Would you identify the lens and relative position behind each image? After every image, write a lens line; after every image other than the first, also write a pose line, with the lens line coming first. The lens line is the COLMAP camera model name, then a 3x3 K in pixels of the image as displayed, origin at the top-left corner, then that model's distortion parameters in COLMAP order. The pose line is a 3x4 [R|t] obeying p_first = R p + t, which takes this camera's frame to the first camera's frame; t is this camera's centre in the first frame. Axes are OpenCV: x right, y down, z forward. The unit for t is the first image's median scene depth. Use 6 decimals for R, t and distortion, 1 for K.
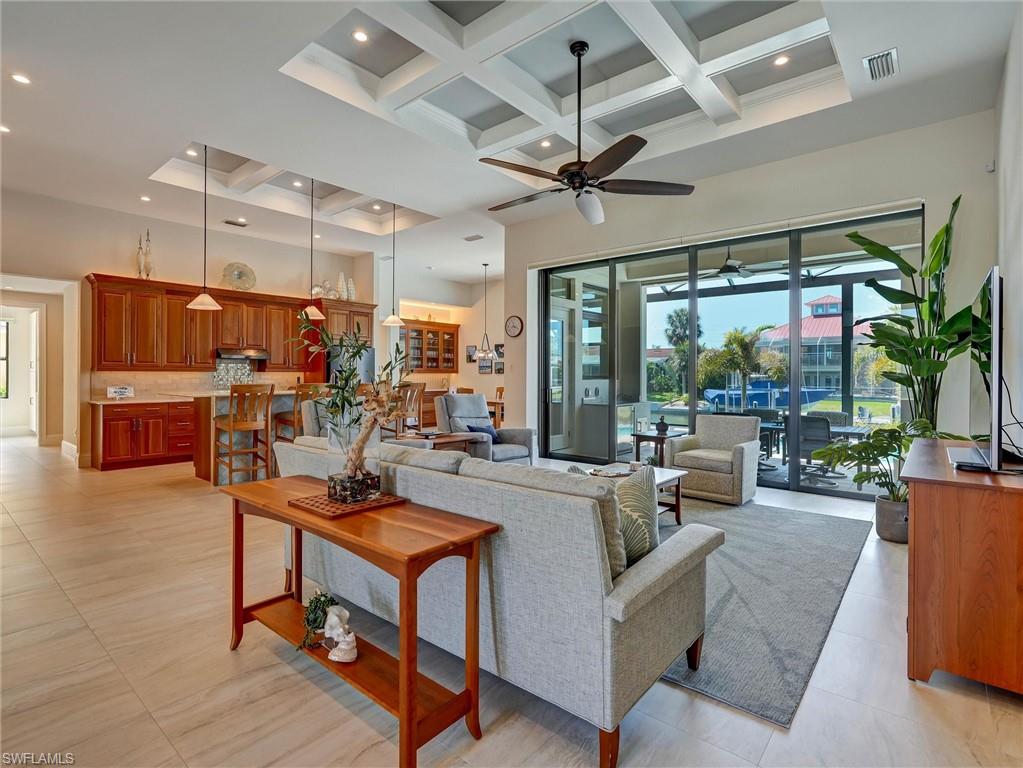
lens RADIAL K [[512.3, 0, 512.7], [0, 512.3, 371.5], [0, 0, 1]] dist [0.002590, 0.000482]
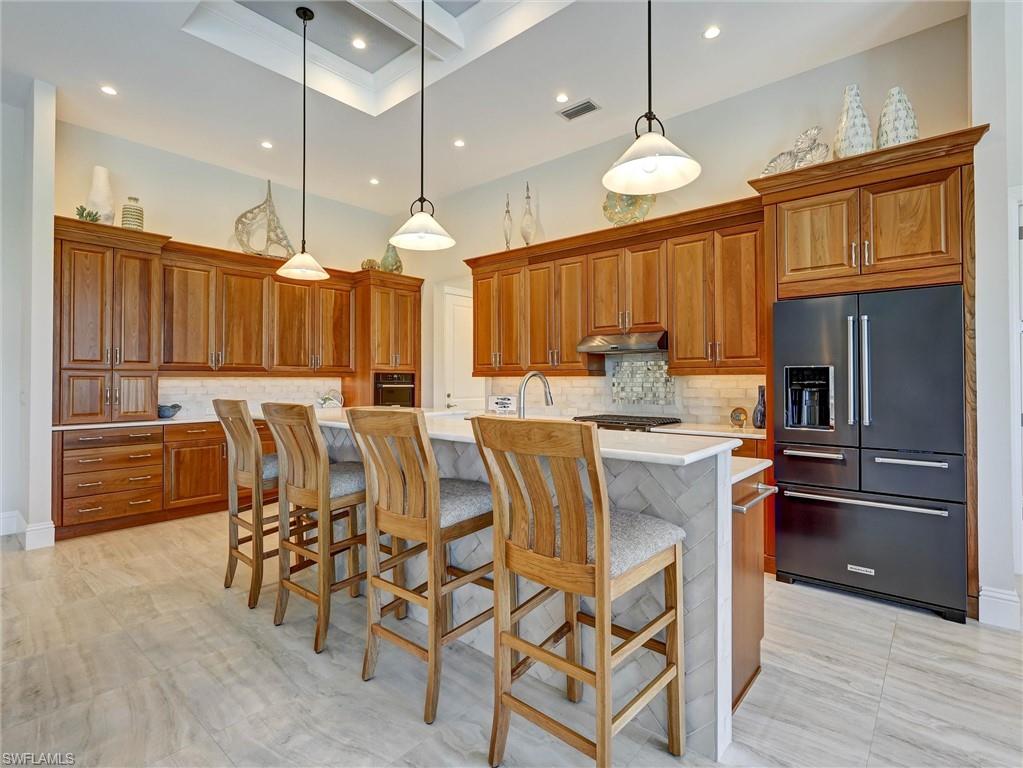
lens RADIAL K [[512.3, 0, 512.7], [0, 512.3, 371.5], [0, 0, 1]] dist [0.002590, 0.000482]
pose [[-0.013209, -0.018870, -0.999735, 0.014876], [0.006278, 0.999801, -0.018955, 0.006406], [0.999893, -0.006527, -0.013088, 0.936487]]
